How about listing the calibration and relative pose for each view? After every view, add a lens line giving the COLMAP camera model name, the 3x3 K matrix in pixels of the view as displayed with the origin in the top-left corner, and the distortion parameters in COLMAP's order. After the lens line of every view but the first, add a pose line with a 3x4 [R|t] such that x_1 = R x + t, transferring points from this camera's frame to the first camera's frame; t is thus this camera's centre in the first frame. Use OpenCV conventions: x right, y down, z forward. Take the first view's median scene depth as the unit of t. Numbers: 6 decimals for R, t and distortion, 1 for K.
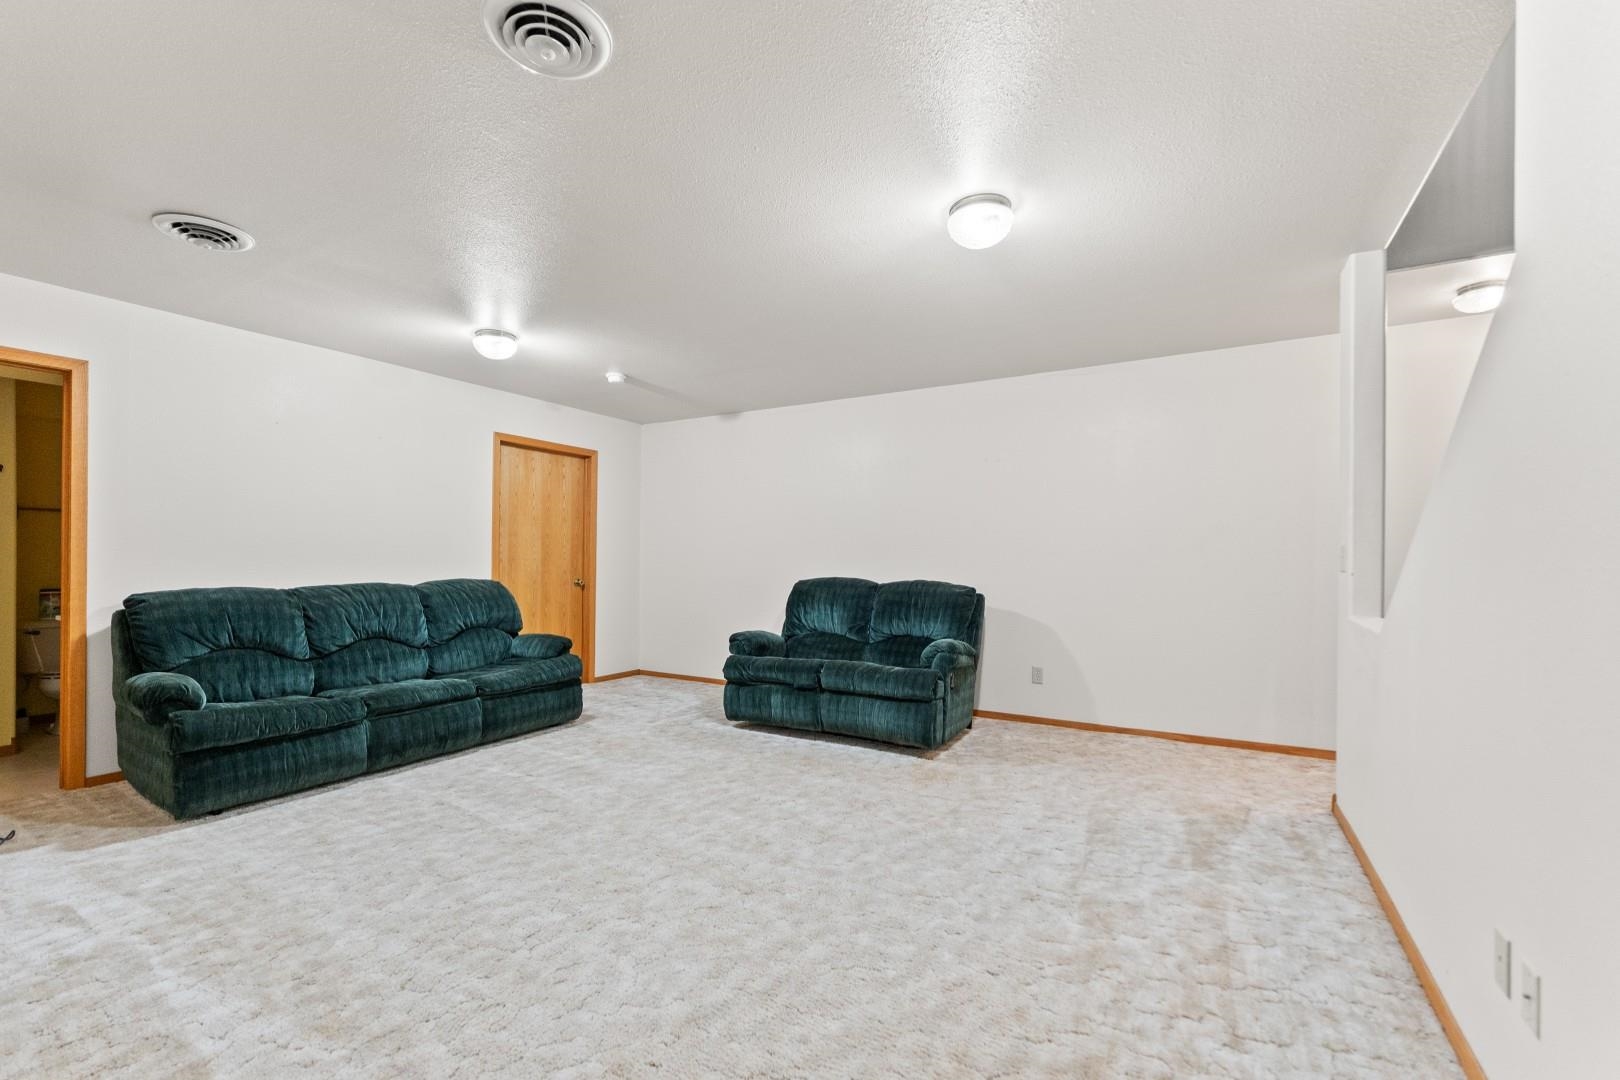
lens RADIAL K [[679.4, 0, 806.0], [0, 679.4, 555.8], [0, 0, 1]] dist [0.002194, 0.000227]
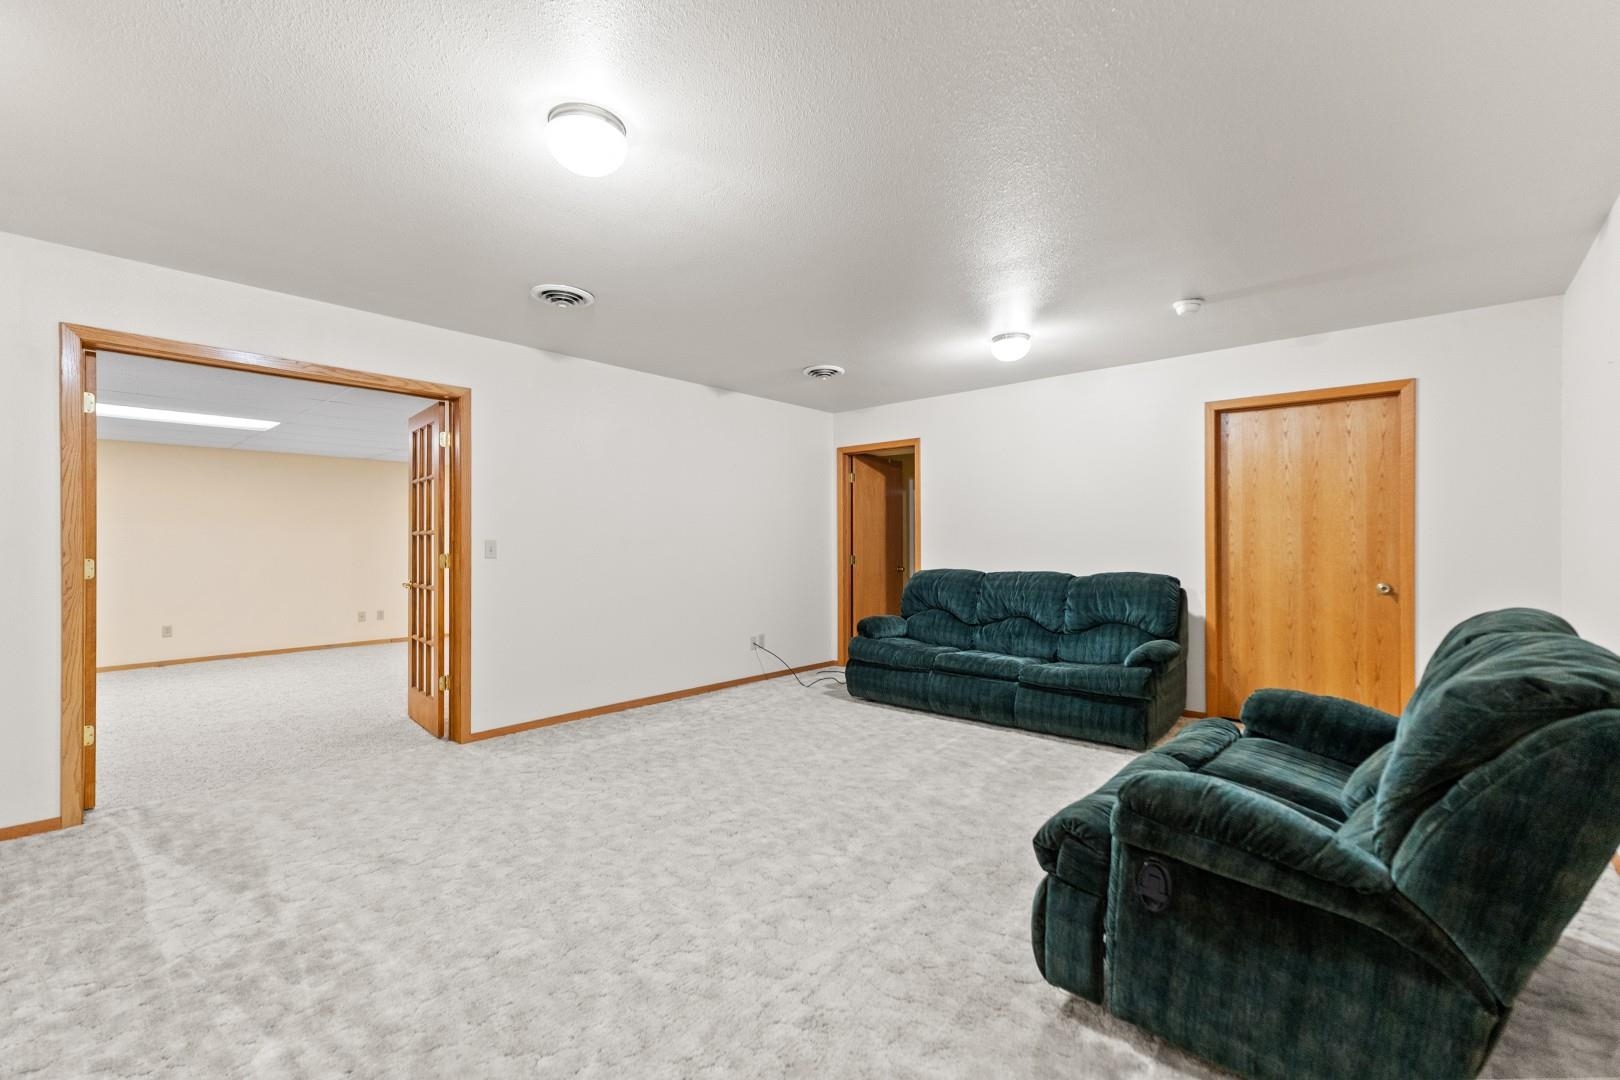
lens RADIAL K [[686.4, 0, 808.4], [0, 686.4, 538.3], [0, 0, 1]] dist [0.004270, 0.000117]
pose [[-0.183337, -0.008836, -0.983010, 0.664800], [0.003773, 0.999946, -0.009691, -0.007116], [0.983043, -0.005486, -0.183294, 0.928145]]
